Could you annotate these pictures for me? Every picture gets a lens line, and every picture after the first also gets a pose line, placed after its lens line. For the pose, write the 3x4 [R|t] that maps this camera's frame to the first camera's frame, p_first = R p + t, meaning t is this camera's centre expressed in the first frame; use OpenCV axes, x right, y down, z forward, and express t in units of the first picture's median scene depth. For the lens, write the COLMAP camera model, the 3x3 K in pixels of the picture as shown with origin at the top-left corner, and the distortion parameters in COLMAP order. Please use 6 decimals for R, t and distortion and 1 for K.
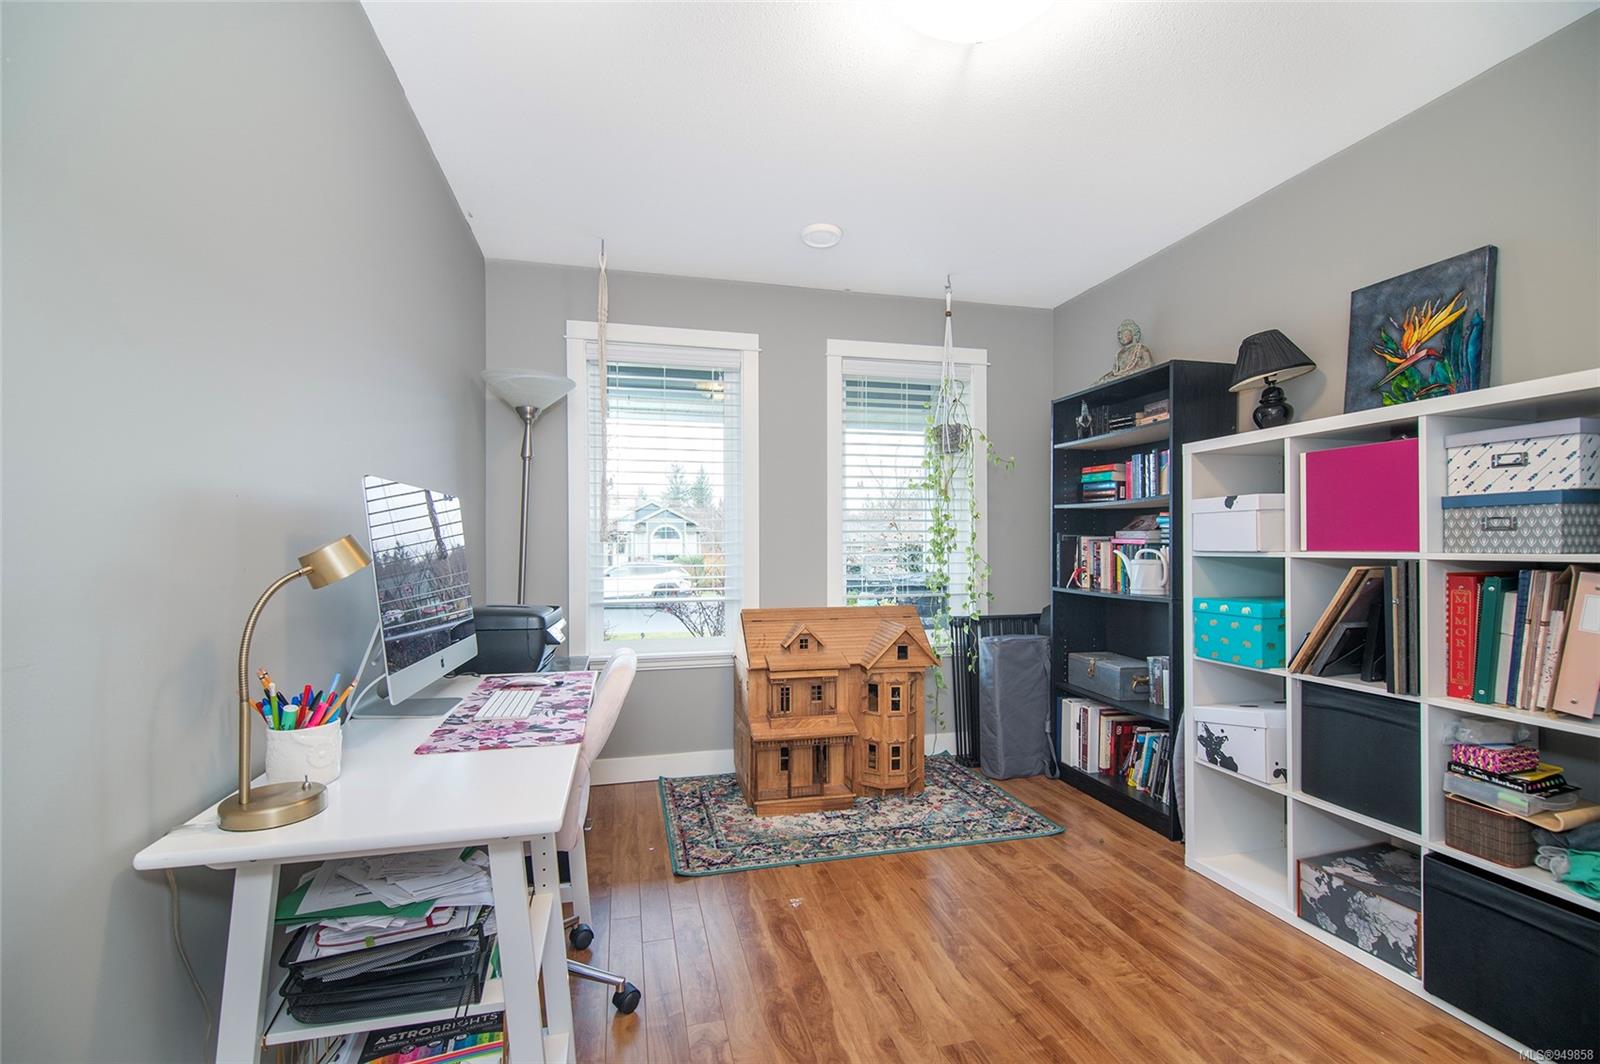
lens RADIAL K [[706.8, 0, 800.0], [0, 706.8, 532.0], [0, 0, 1]] dist [-0.001859, -0.000318]
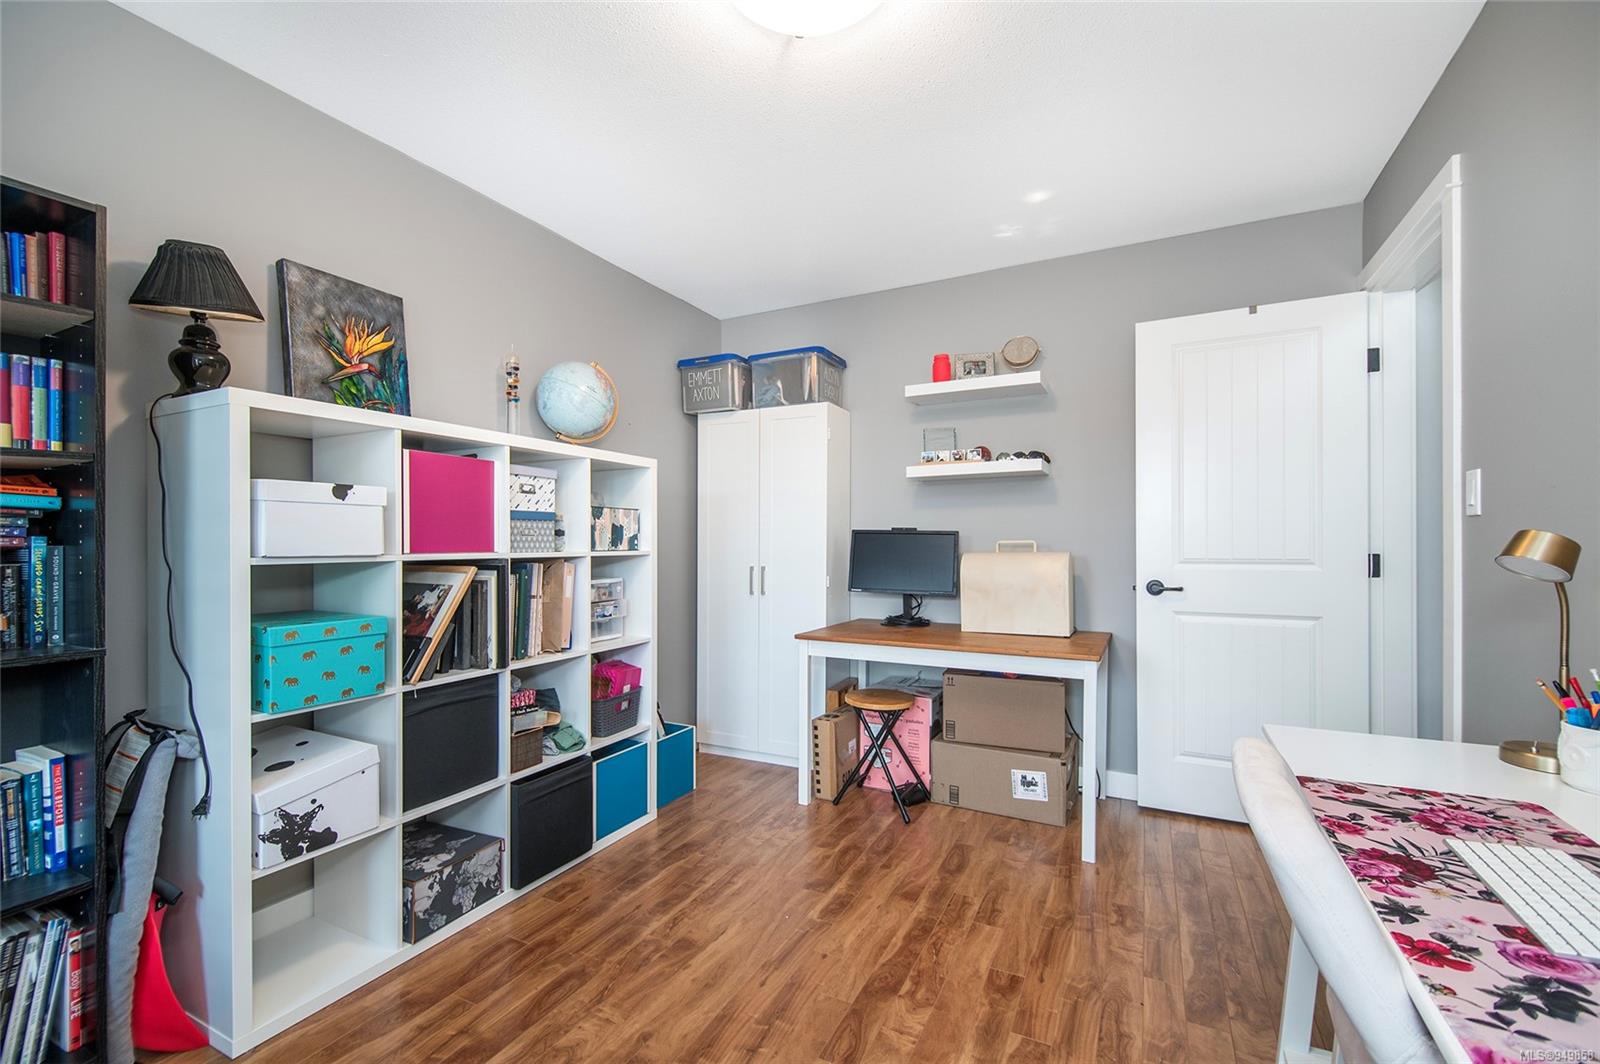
lens RADIAL K [[683.2, 0, 788.9], [0, 683.2, 540.3], [0, 0, 1]] dist [0.000651, -0.000046]
pose [[-0.743789, 0.008821, 0.668356, -0.294504], [-0.007235, 0.999748, -0.021246, 0.026631], [-0.668375, -0.020638, -0.743538, 1.442699]]
